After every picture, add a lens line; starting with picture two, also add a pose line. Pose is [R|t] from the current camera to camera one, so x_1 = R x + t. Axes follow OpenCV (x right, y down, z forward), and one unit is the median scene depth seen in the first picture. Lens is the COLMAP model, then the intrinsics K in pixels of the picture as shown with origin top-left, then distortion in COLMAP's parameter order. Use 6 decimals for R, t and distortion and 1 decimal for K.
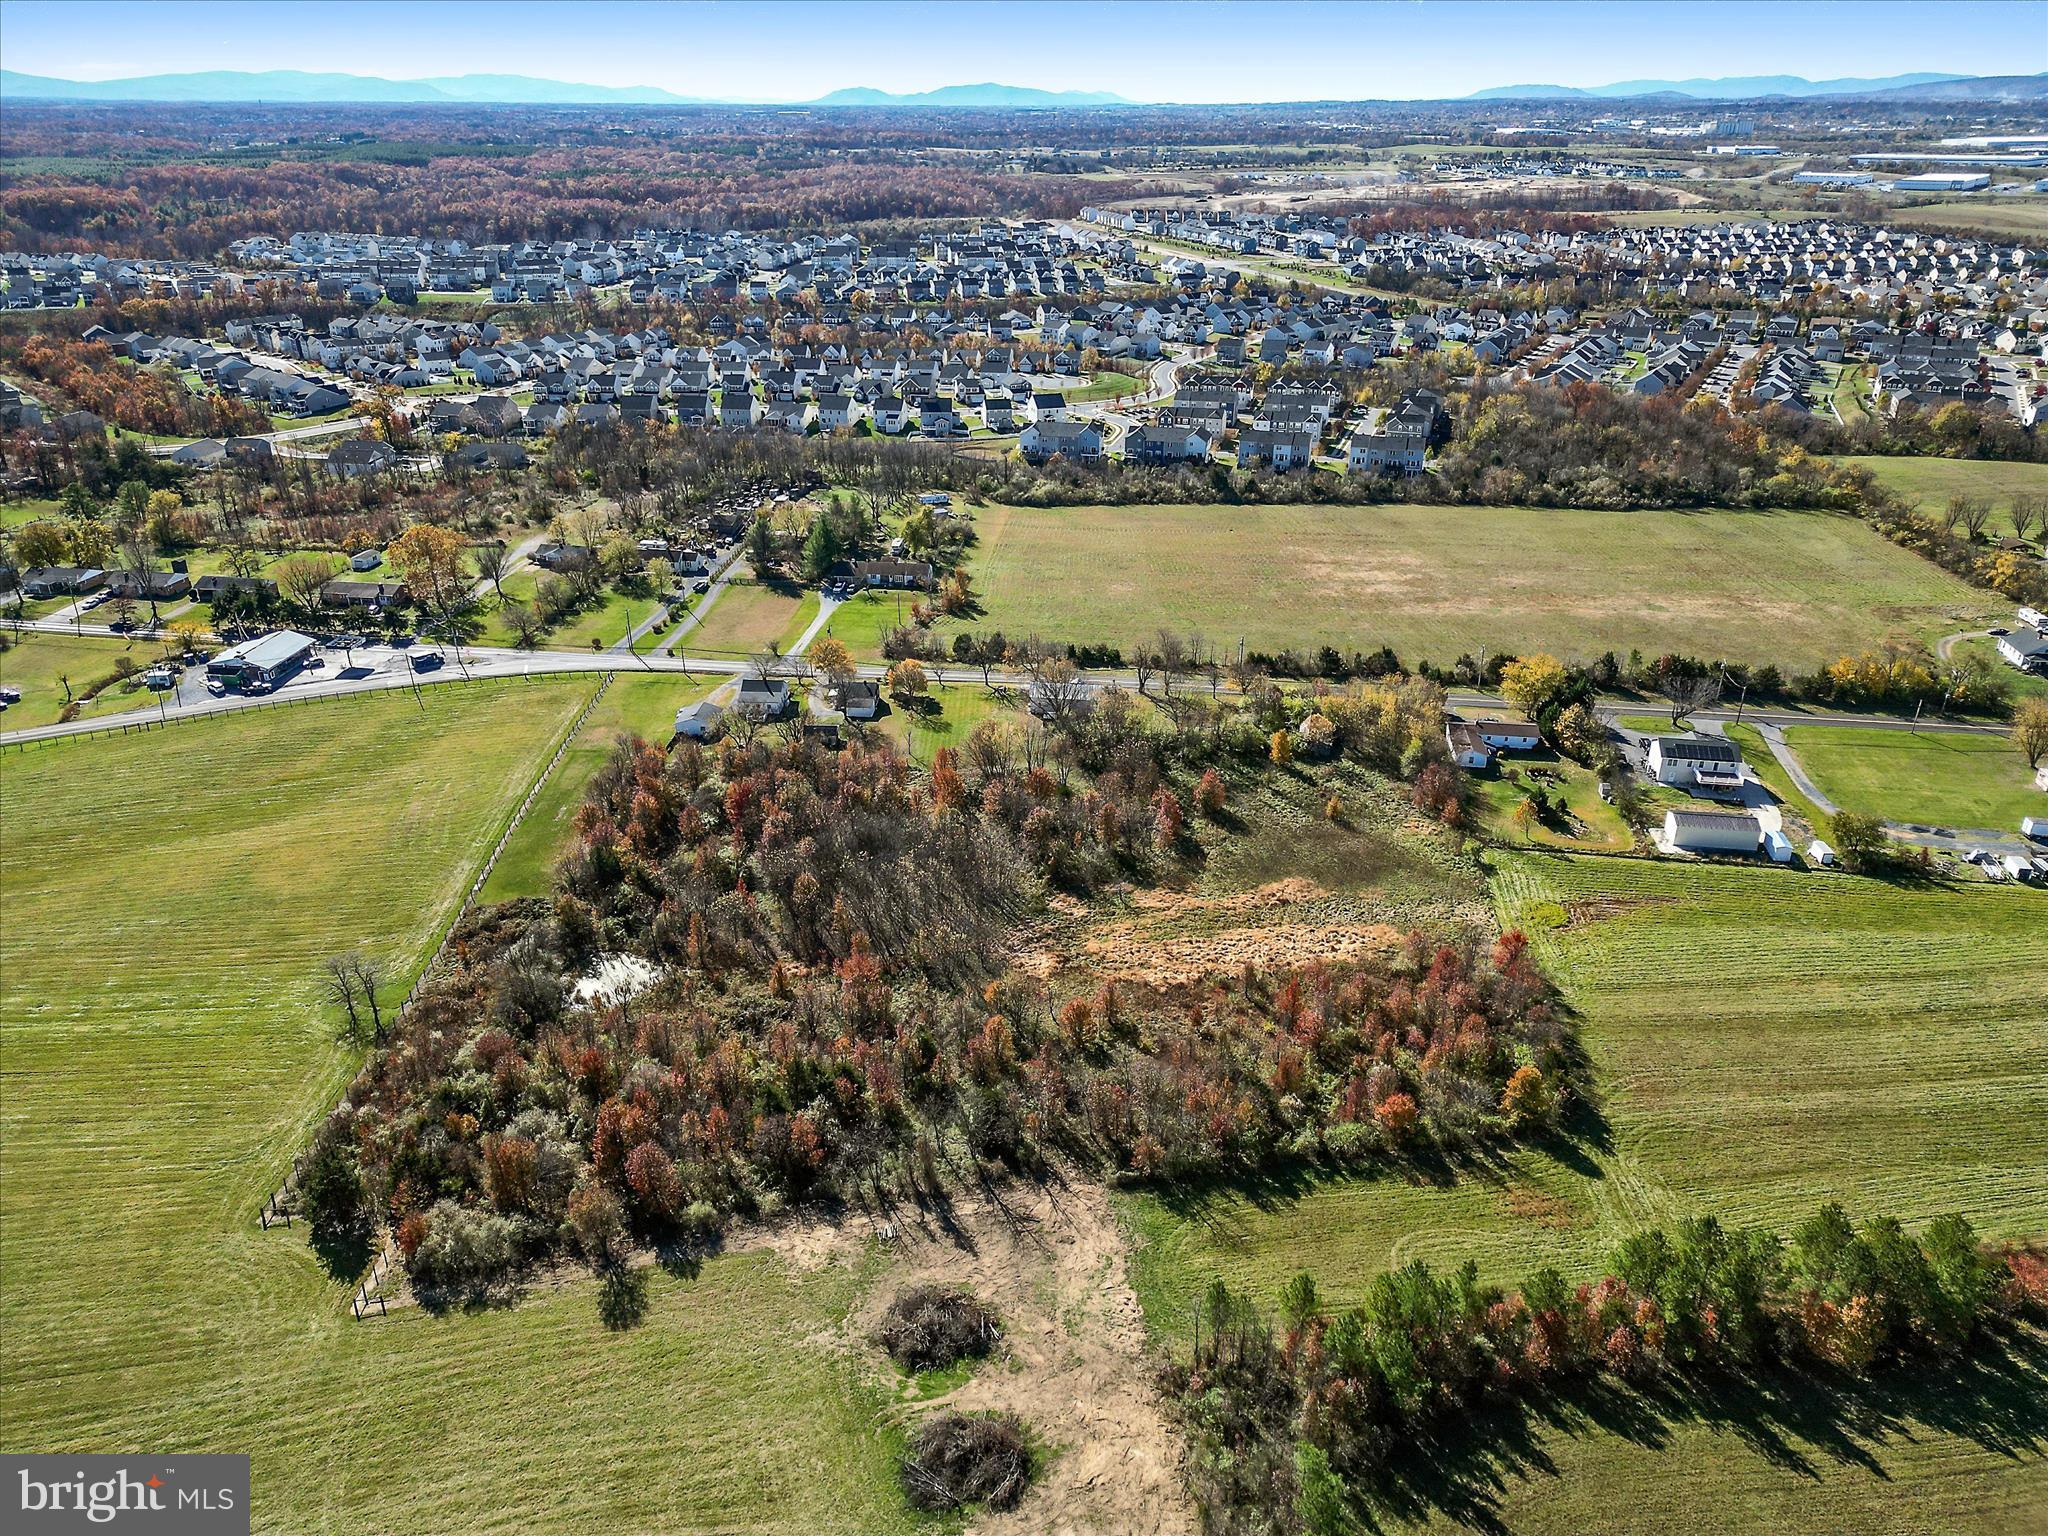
lens RADIAL K [[1430.2, 0, 1024.0], [0, 1430.2, 768.0], [0, 0, 1]] dist [0.070762, -0.058229]
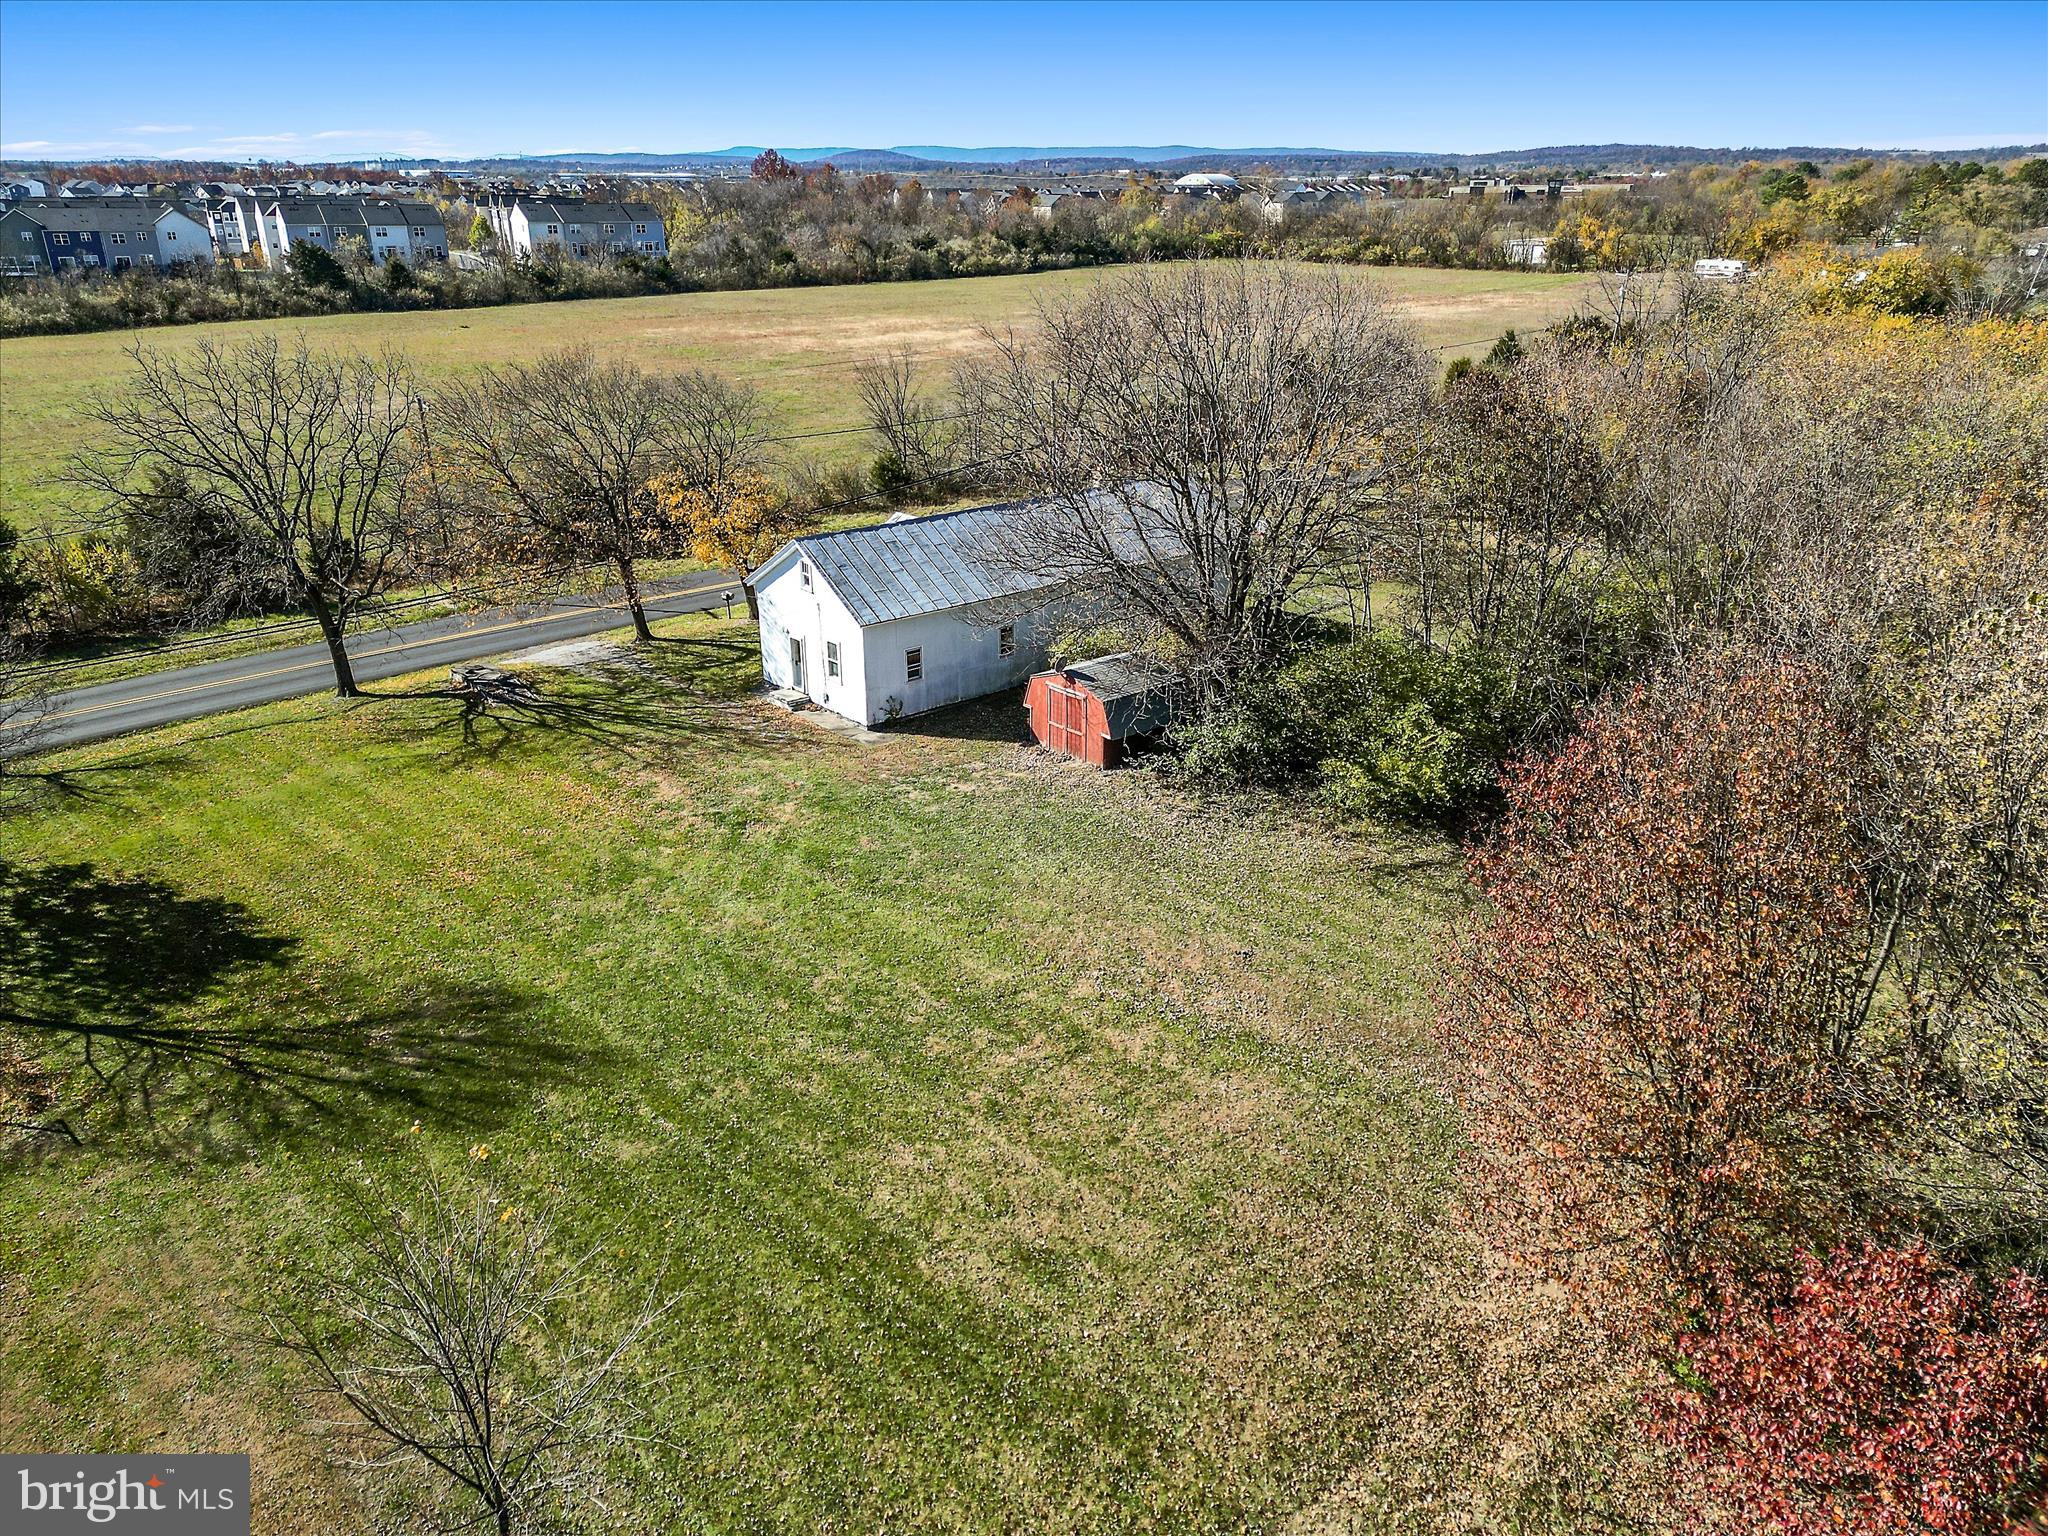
lens RADIAL K [[1430.2, 0, 1024.0], [0, 1430.2, 768.0], [0, 0, 1]] dist [0.070762, -0.058229]
pose [[0.677554, -0.279909, 0.680126, -0.170771], [0.311828, 0.946846, 0.079031, -0.074226], [-0.666097, 0.158534, 0.728822, 1.589374]]
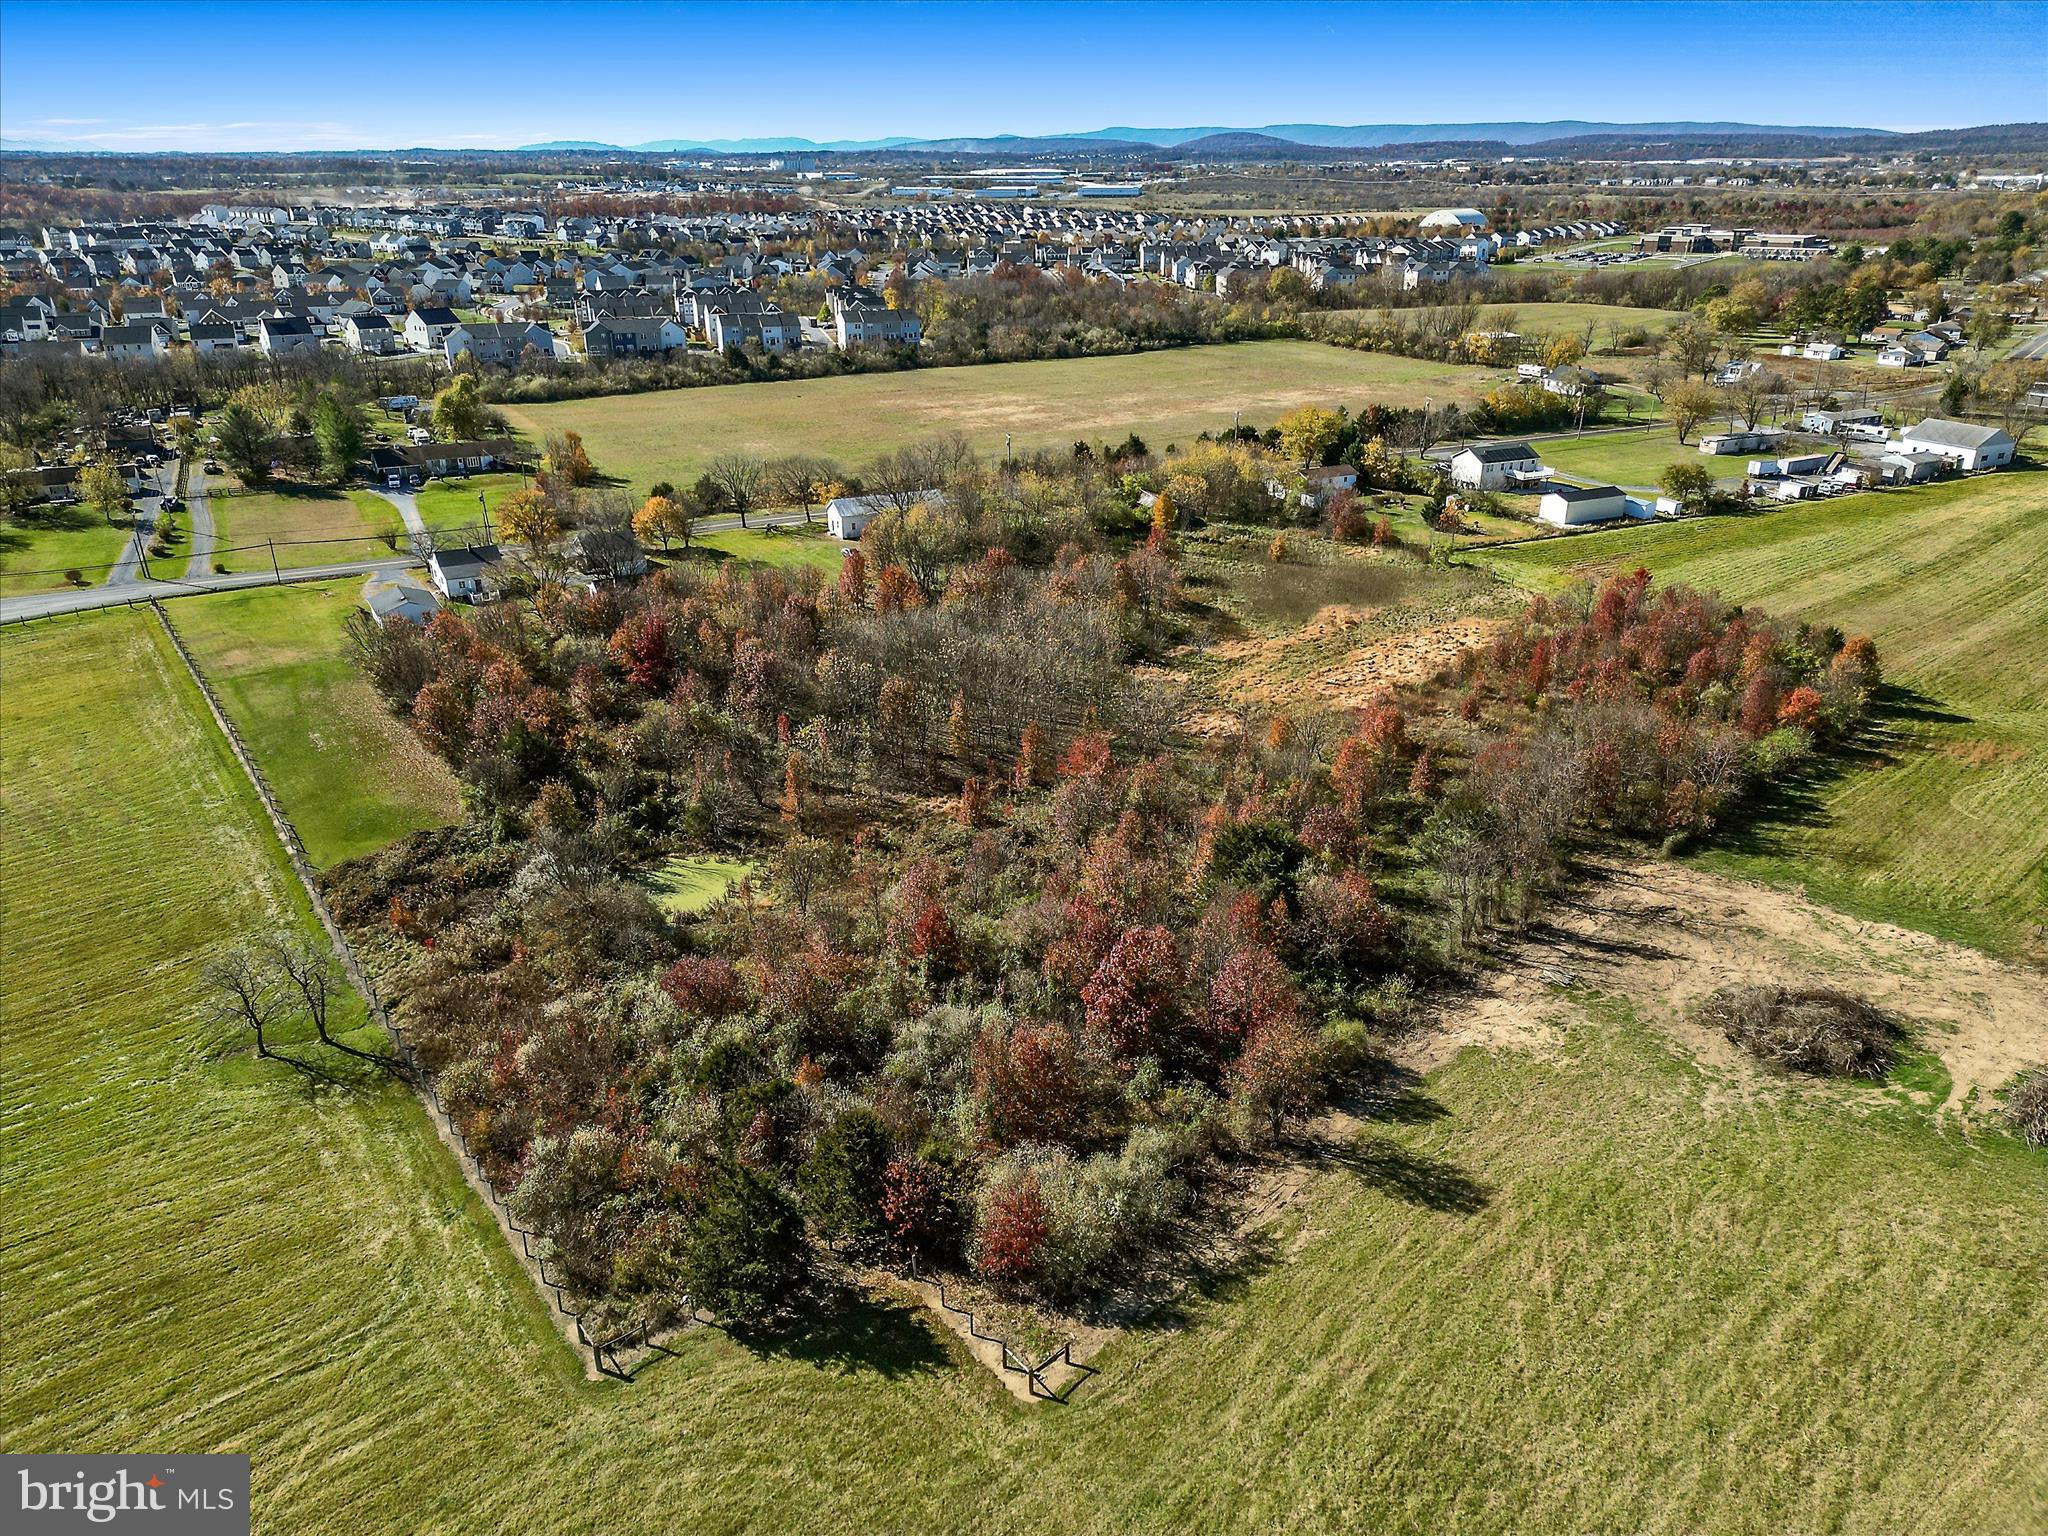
lens RADIAL K [[1430.2, 0, 1024.0], [0, 1430.2, 768.0], [0, 0, 1]] dist [0.070762, -0.058229]
pose [[0.830795, -0.219321, 0.511544, -0.617377], [0.236784, 0.971043, 0.031768, 0.147675], [-0.503699, 0.094733, 0.858670, 0.538801]]
